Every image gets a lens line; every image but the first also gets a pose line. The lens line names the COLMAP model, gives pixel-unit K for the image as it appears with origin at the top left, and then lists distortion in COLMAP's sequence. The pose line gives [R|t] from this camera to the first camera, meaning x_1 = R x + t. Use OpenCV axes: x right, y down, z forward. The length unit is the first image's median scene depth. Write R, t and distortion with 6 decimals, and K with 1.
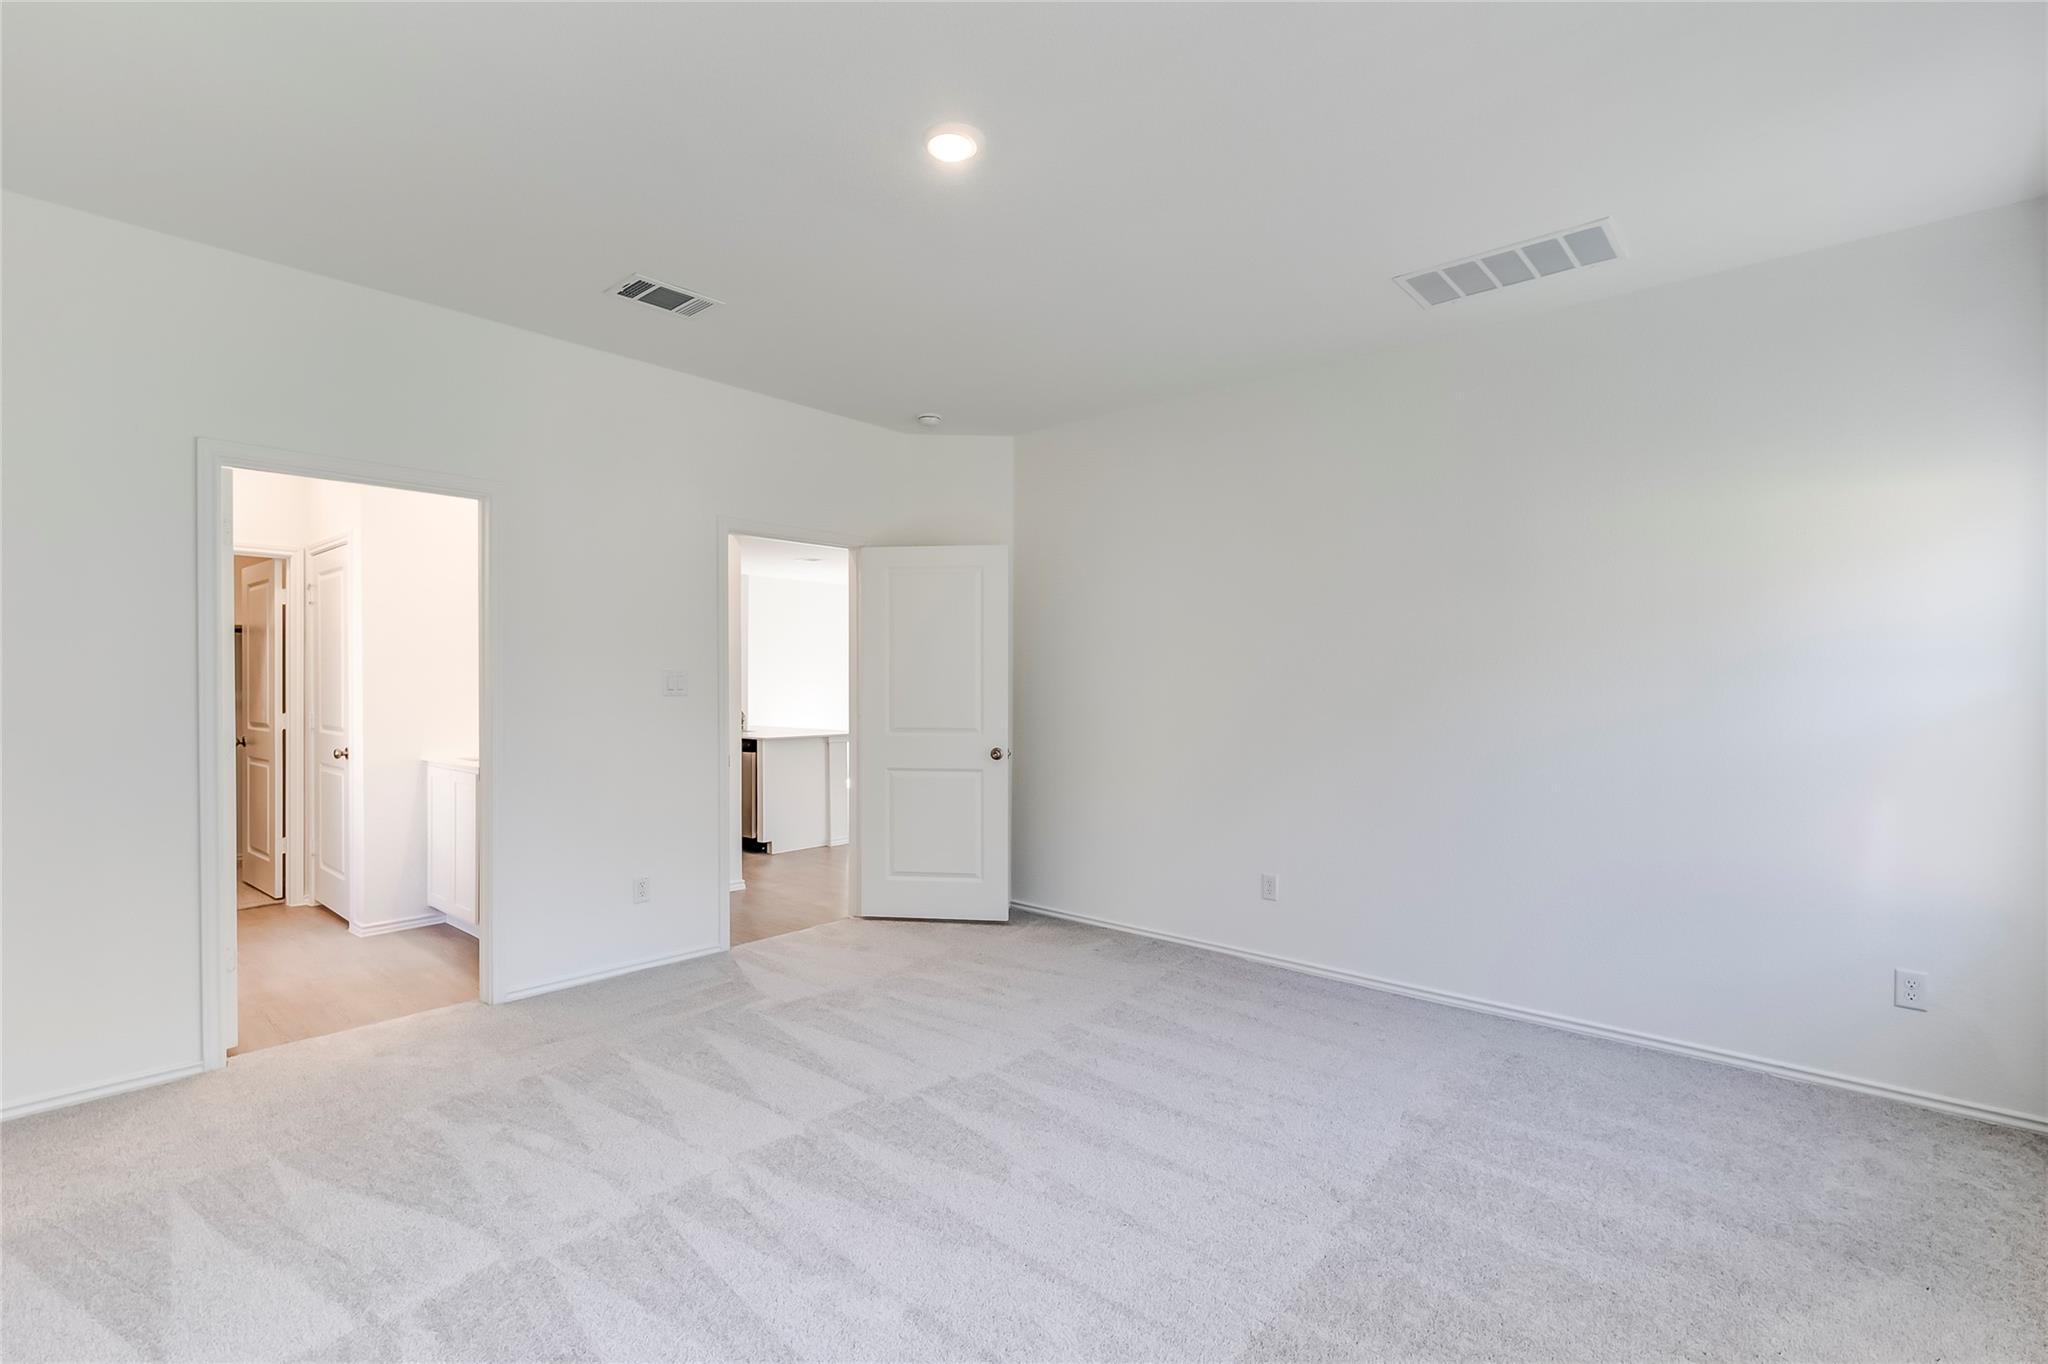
lens RADIAL K [[929.9, 0, 1051.4], [0, 929.9, 687.6], [0, 0, 1]] dist [0.000820, -0.000558]
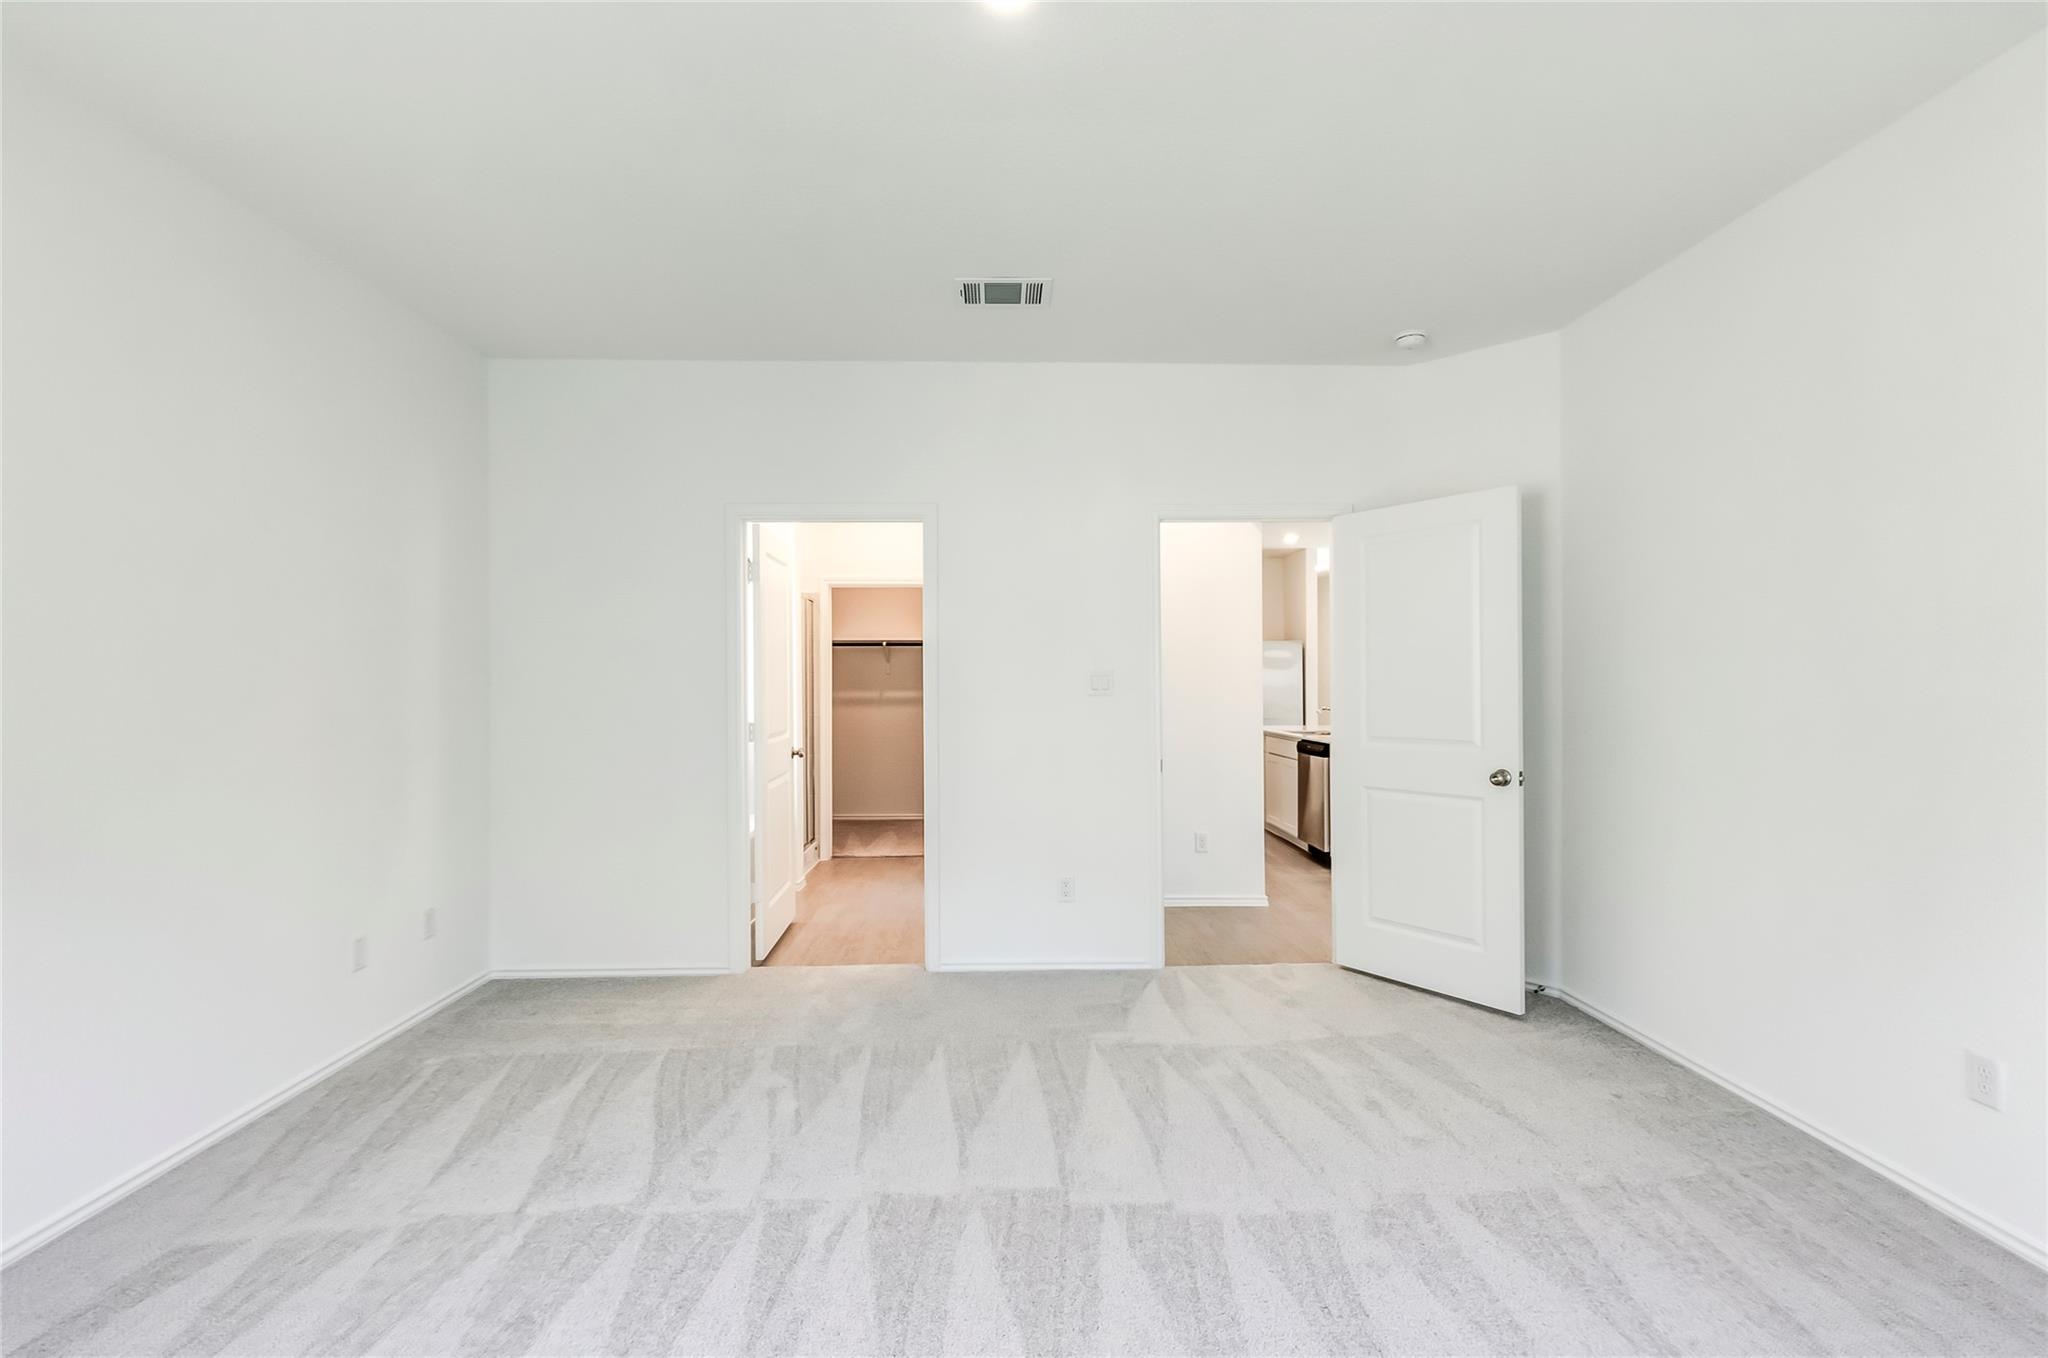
lens RADIAL K [[929.9, 0, 1051.4], [0, 929.9, 684.6], [0, 0, 1]] dist [0.000820, -0.000558]
pose [[0.672756, -0.007392, -0.739828, 0.311729], [0.005616, 0.999972, -0.004884, 0.001231], [0.739843, -0.000869, 0.672779, 0.337205]]
